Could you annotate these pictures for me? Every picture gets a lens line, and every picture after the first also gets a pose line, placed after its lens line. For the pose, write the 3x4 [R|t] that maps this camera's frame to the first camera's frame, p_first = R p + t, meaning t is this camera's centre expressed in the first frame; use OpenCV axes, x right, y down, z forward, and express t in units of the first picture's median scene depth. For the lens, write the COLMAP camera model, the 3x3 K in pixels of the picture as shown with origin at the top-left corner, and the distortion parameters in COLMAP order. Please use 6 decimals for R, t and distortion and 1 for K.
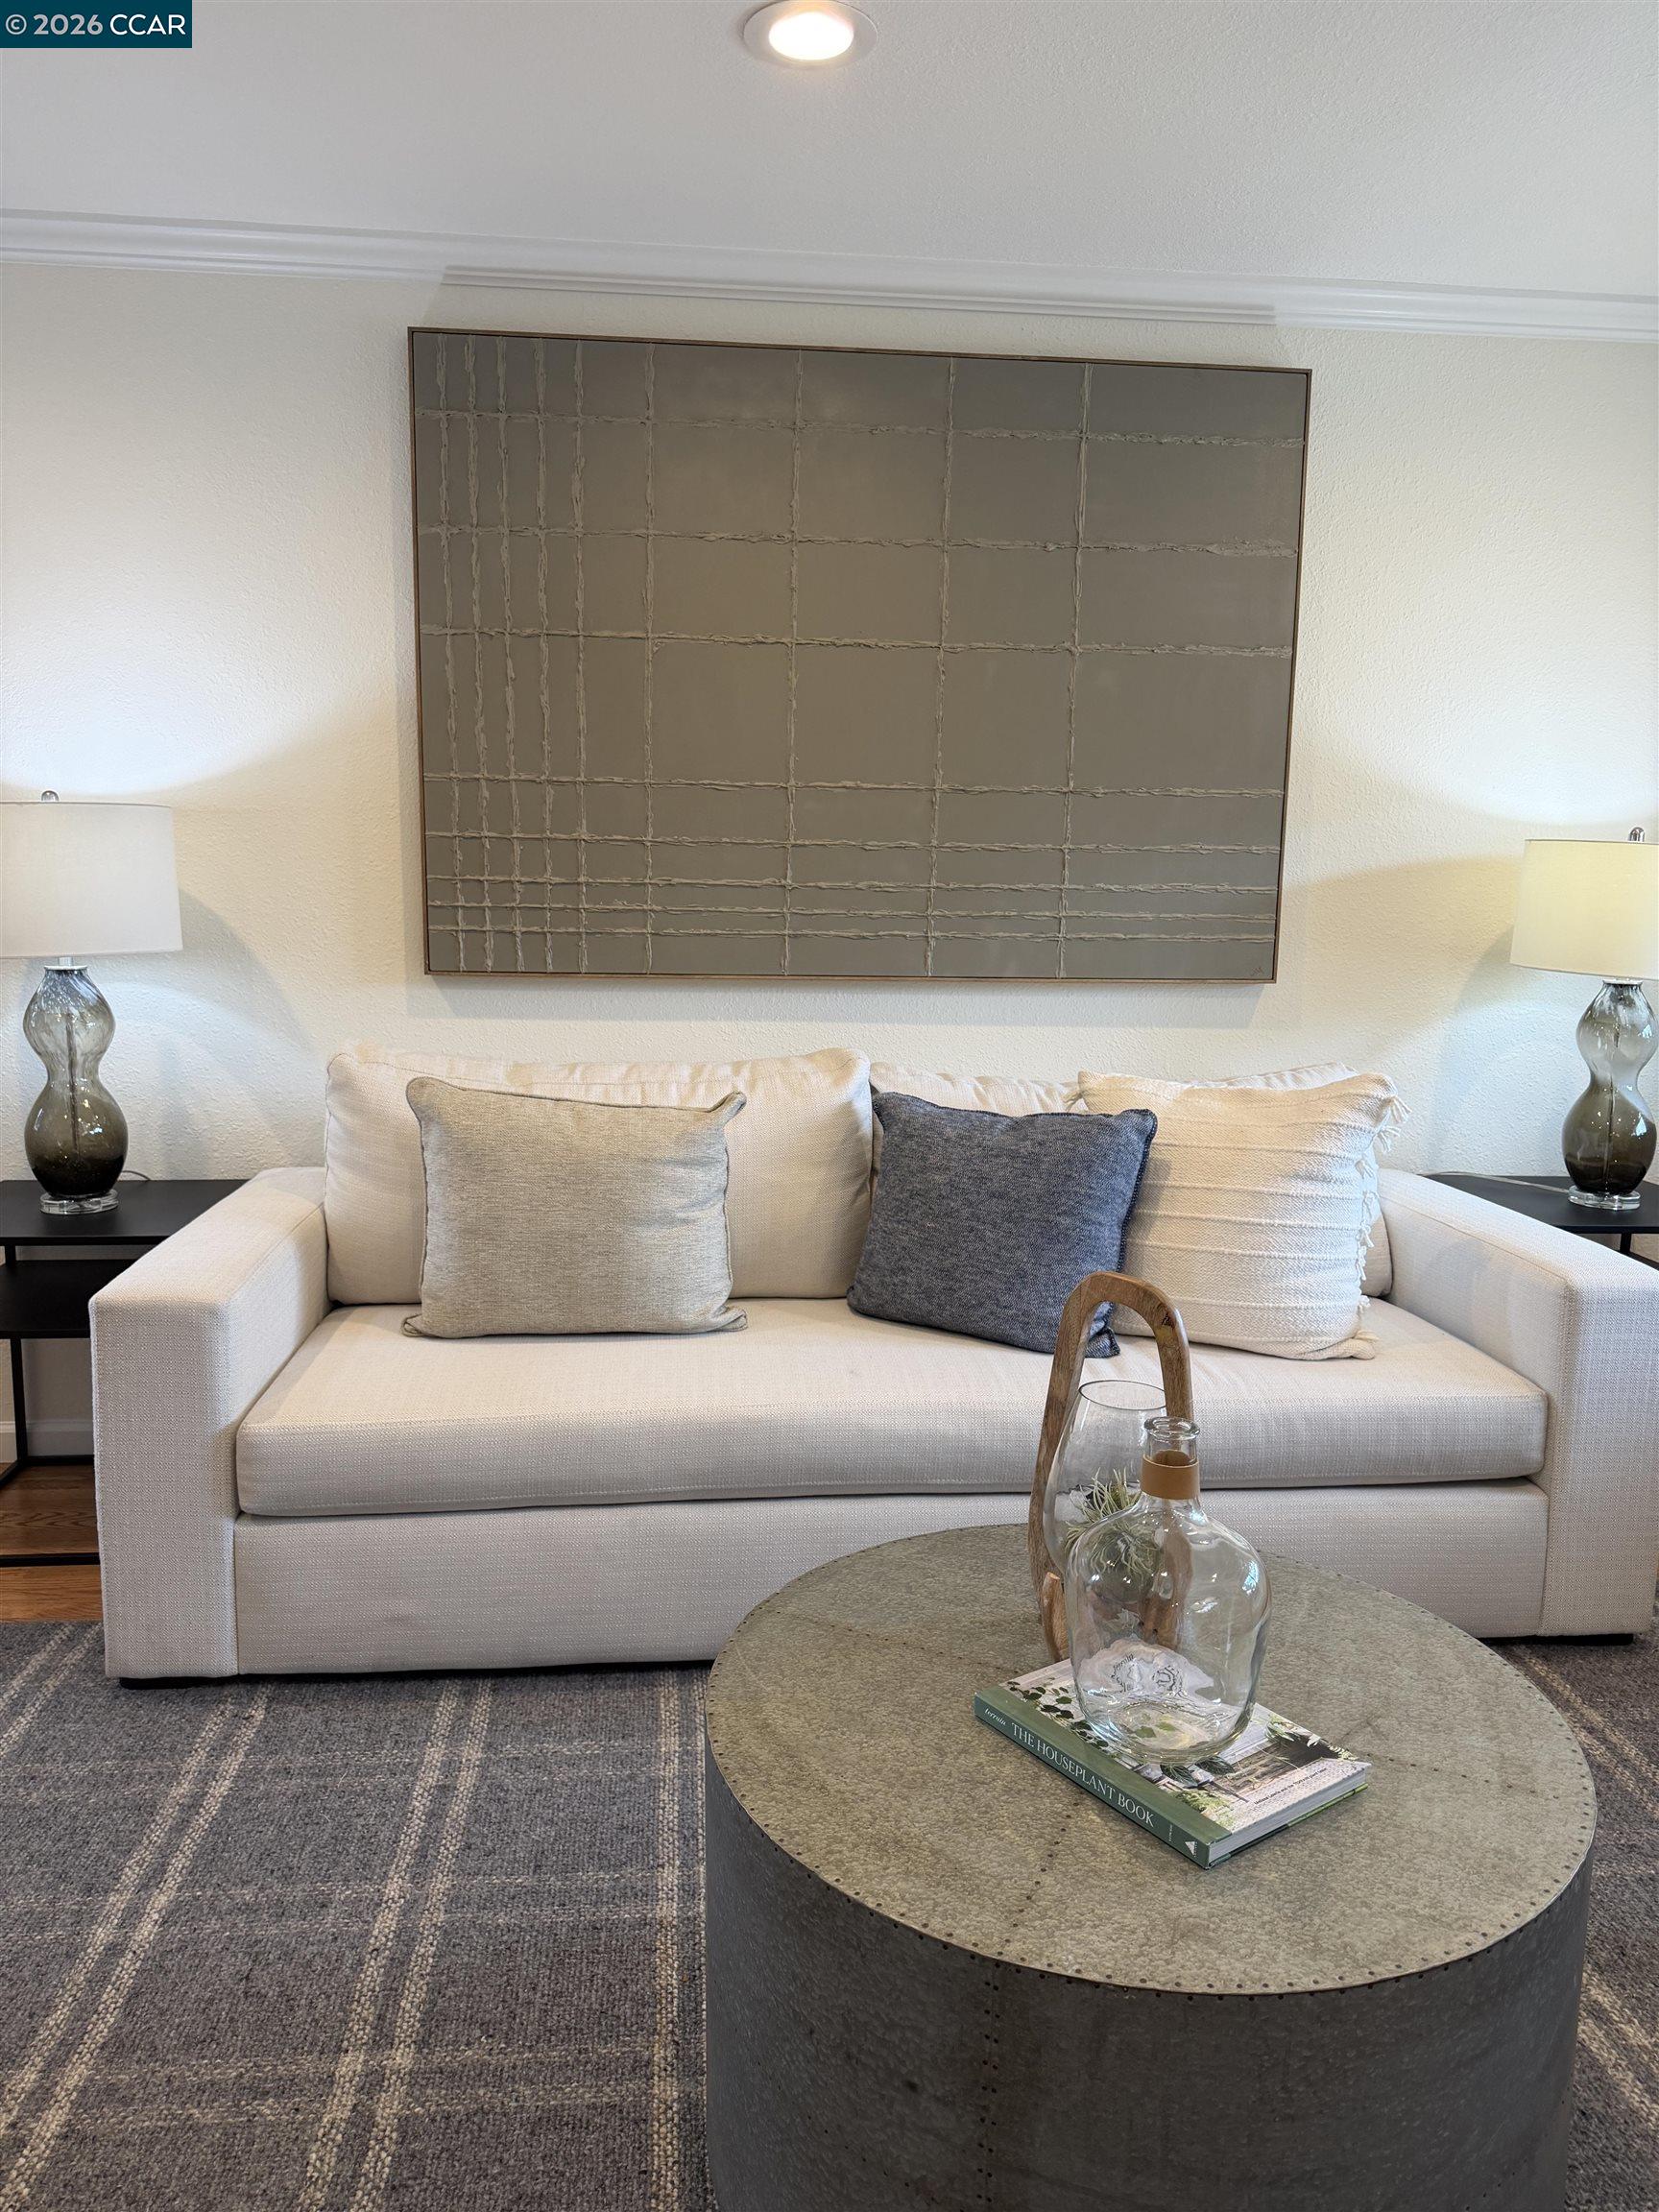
lens RADIAL K [[1545.3, 0, 832.2], [0, 1545.3, 1112.9], [0, 0, 1]] dist [0.114686, -0.182572]
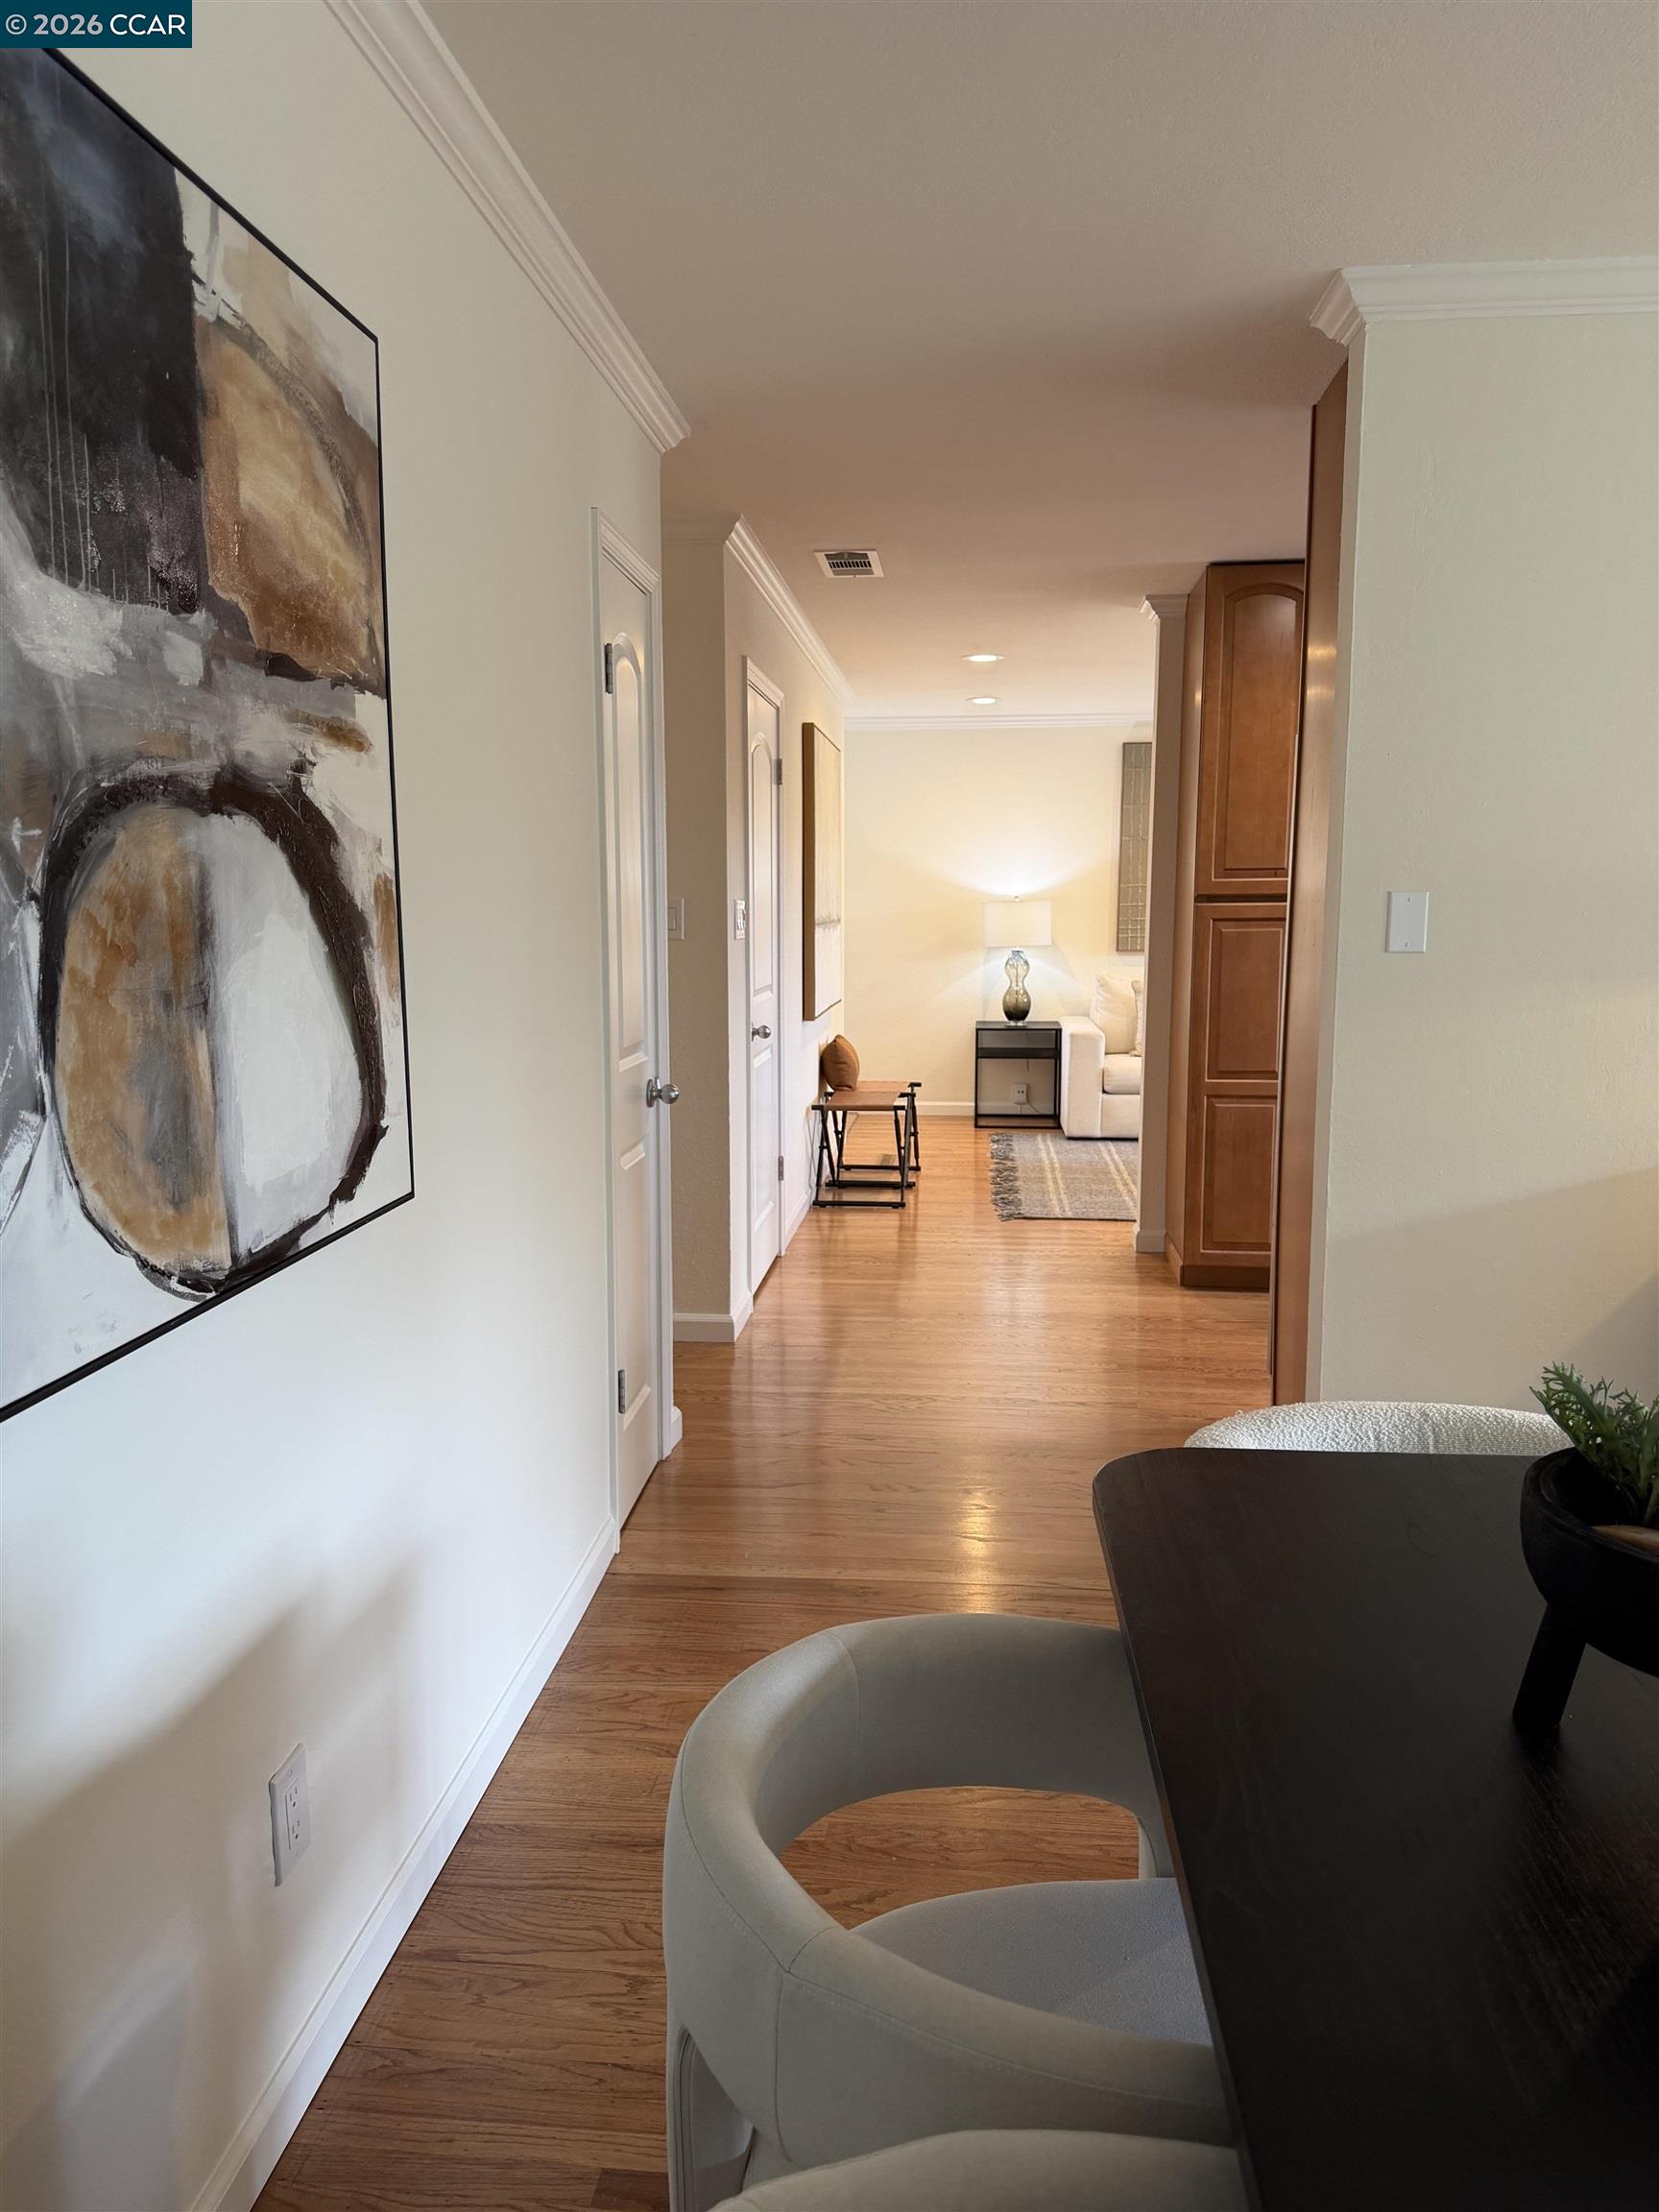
lens RADIAL K [[1545.3, 0, 832.2], [0, 1545.3, 1112.9], [0, 0, 1]] dist [0.114686, -0.182572]
pose [[0.982831, 0.007628, -0.184351, -0.269580], [-0.009446, 0.999915, -0.008983, 0.276560], [0.184267, 0.010570, 0.982819, -2.218729]]
